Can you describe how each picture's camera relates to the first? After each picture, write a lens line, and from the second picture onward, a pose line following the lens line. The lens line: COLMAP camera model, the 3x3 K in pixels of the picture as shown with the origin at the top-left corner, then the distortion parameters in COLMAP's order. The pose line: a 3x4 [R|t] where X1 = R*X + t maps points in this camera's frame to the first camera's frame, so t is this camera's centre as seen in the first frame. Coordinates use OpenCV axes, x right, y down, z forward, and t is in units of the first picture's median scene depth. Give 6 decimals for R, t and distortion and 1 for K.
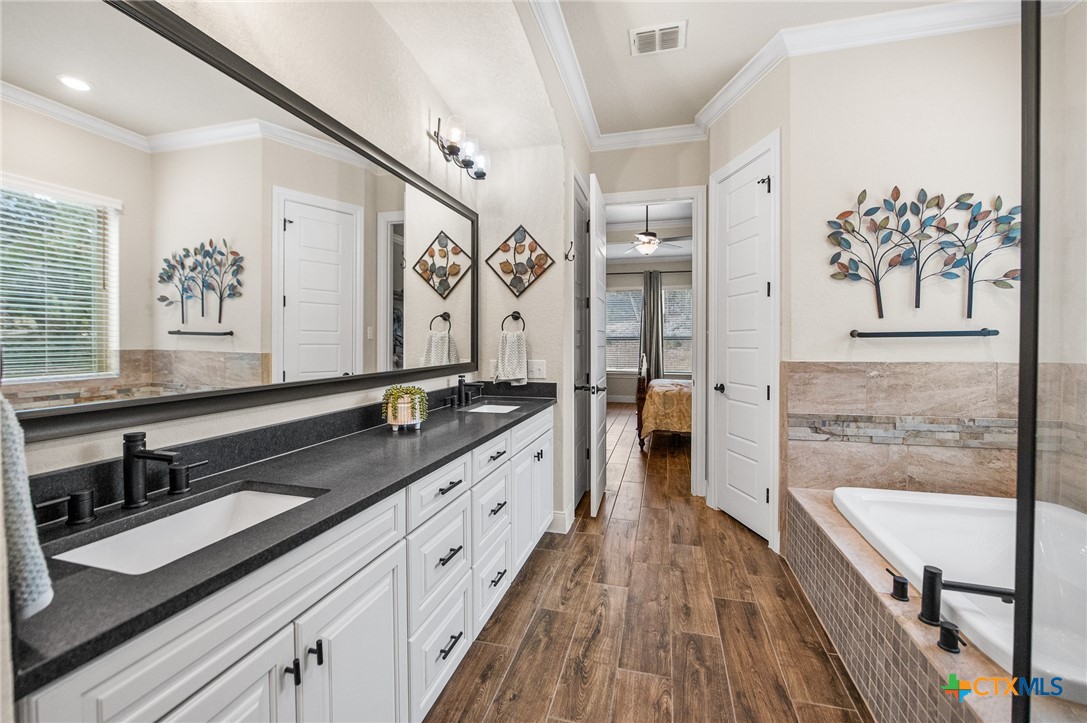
lens RADIAL K [[451.6, 0, 538.4], [0, 451.6, 347.7], [0, 0, 1]] dist [-0.011256, -0.000691]
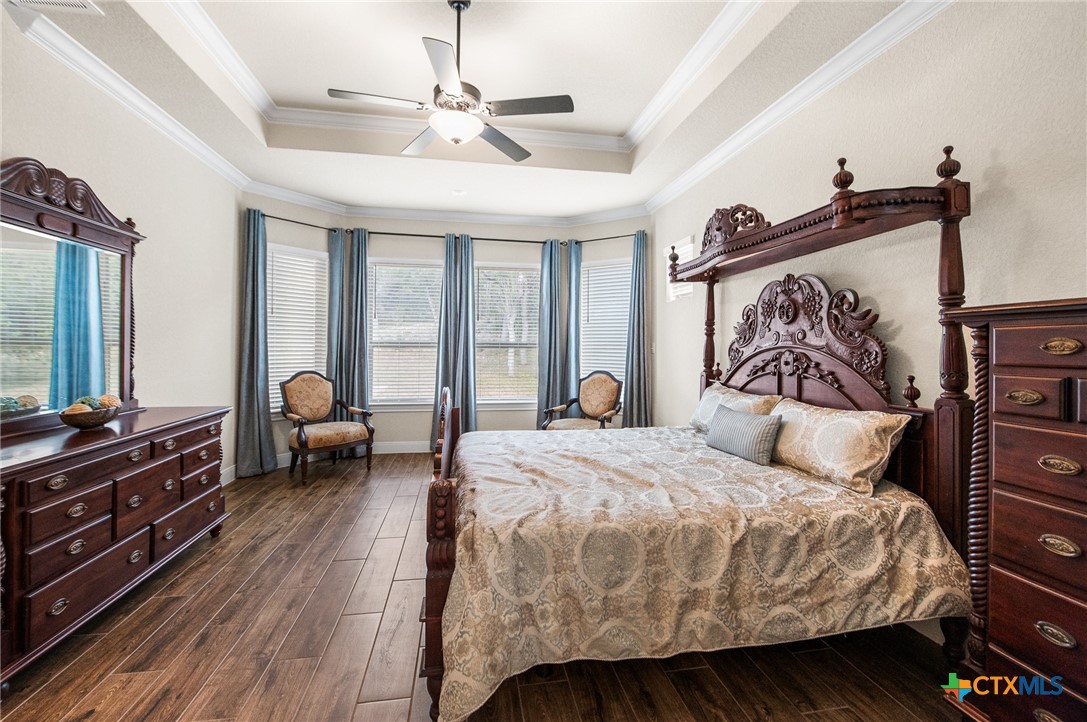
lens RADIAL K [[451.6, 0, 538.4], [0, 451.6, 347.2], [0, 0, 1]] dist [-0.011256, -0.000691]
pose [[0.905130, 0.008110, 0.425057, 0.346172], [-0.004318, 0.999942, -0.009884, -0.049555], [-0.425112, 0.007111, 0.905113, 1.525835]]
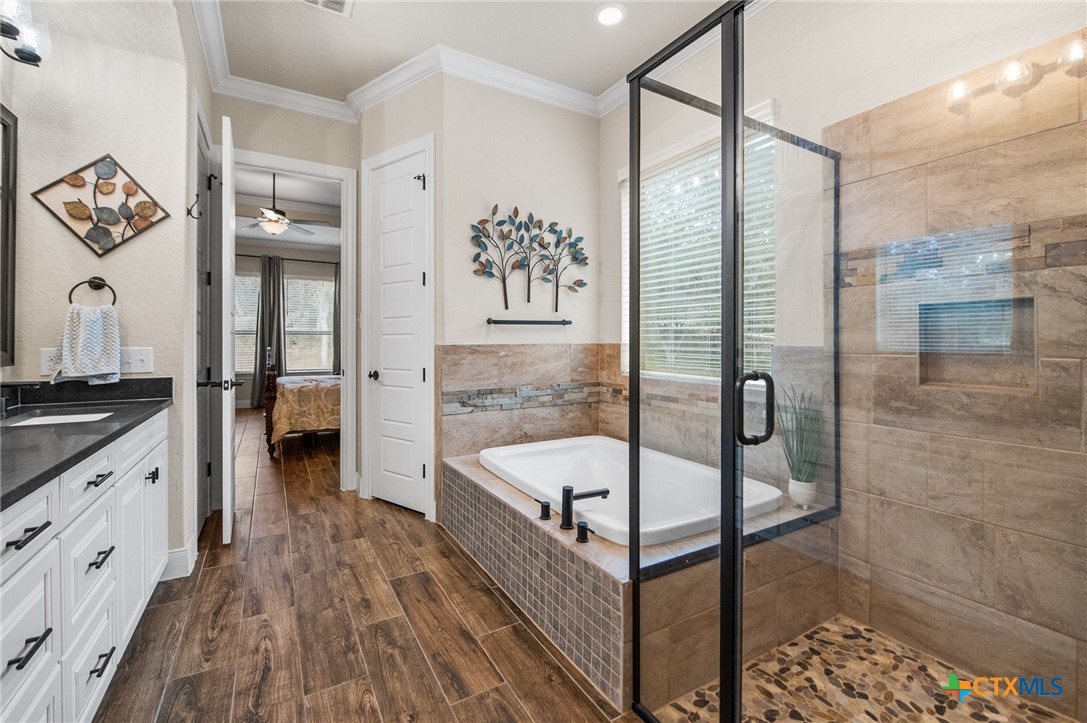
lens RADIAL K [[455.4, 0, 533.2], [0, 455.4, 340.9], [0, 0, 1]] dist [-0.010010, -0.000185]
pose [[0.700305, 0.001934, 0.713841, -0.090987], [0.007970, 0.999913, -0.010527, 0.035767], [-0.713799, 0.013061, 0.700229, 0.056983]]
